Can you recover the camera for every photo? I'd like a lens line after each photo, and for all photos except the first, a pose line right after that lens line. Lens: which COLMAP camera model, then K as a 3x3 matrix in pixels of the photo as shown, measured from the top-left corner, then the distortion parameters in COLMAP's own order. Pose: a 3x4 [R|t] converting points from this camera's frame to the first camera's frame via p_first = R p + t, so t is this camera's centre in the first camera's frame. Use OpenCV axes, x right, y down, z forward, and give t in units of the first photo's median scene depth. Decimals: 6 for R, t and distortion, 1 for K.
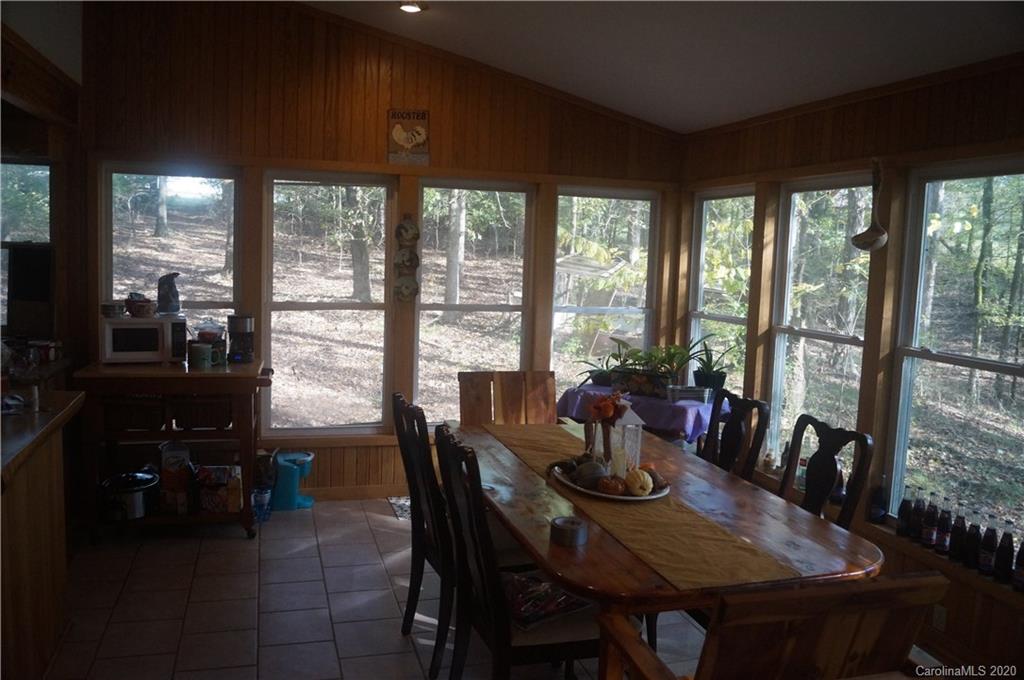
lens RADIAL K [[809.1, 0, 508.0], [0, 809.1, 337.4], [0, 0, 1]] dist [-0.079548, 0.012851]
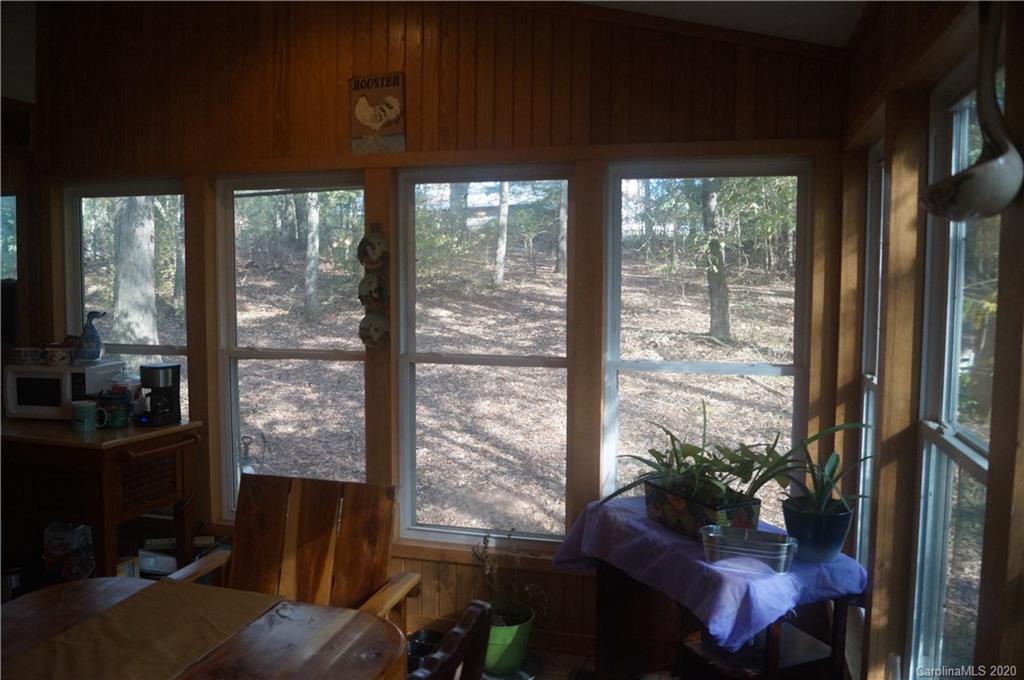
lens RADIAL K [[809.1, 0, 508.0], [0, 809.1, 337.4], [0, 0, 1]] dist [-0.079548, 0.012851]
pose [[0.847548, 0.006857, -0.530674, 0.342053], [-0.028922, 0.999027, -0.033283, -0.035794], [0.529930, 0.043558, 0.846922, 0.480693]]
